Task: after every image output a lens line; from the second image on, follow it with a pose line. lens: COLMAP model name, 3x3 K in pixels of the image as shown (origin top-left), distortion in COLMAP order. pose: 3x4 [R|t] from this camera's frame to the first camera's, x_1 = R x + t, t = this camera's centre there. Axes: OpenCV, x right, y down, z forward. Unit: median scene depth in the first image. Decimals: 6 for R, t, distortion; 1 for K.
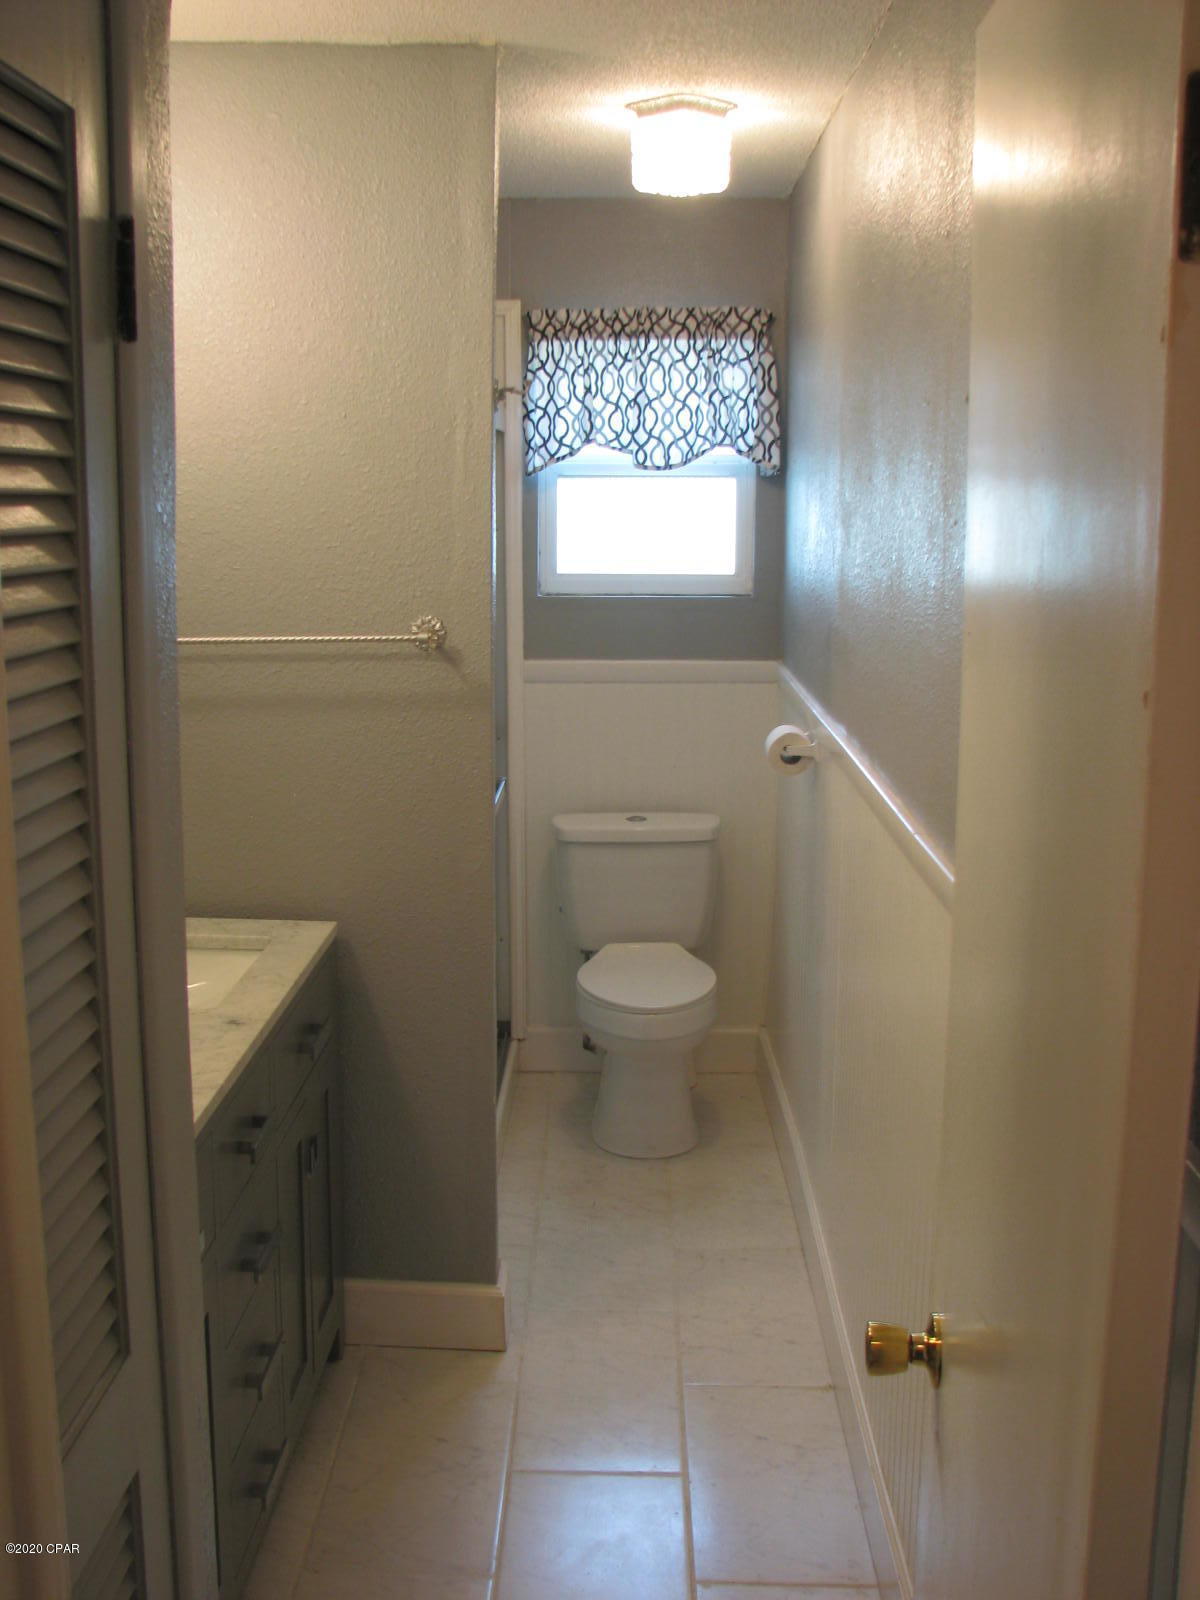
lens RADIAL K [[1747.1, 0, 595.2], [0, 1747.1, 800.6], [0, 0, 1]] dist [-0.100332, 0.000000]
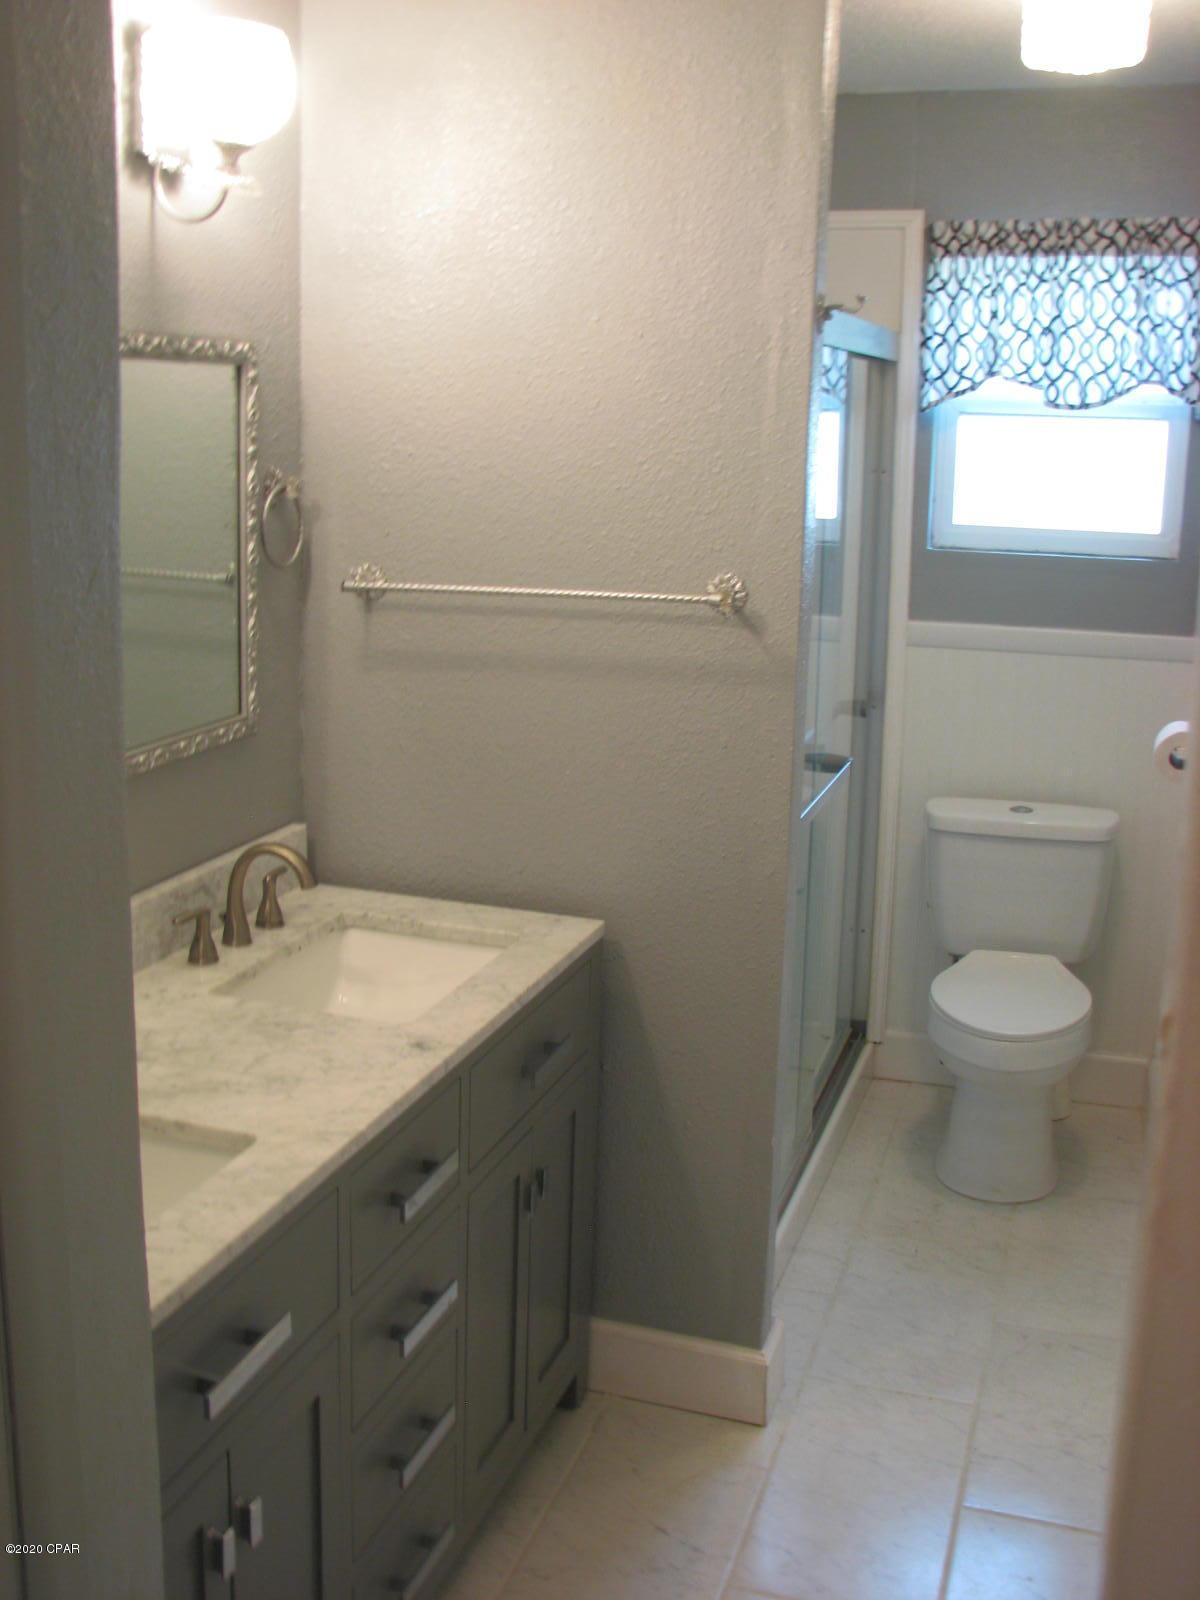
lens RADIAL K [[1747.1, 0, 607.0], [0, 1747.1, 796.5], [0, 0, 1]] dist [-0.100332, 0.000000]
pose [[0.961513, 0.075734, -0.264116, 0.076028], [-0.066203, 0.996799, 0.044817, -0.030276], [0.266665, -0.025607, 0.963449, 0.154224]]
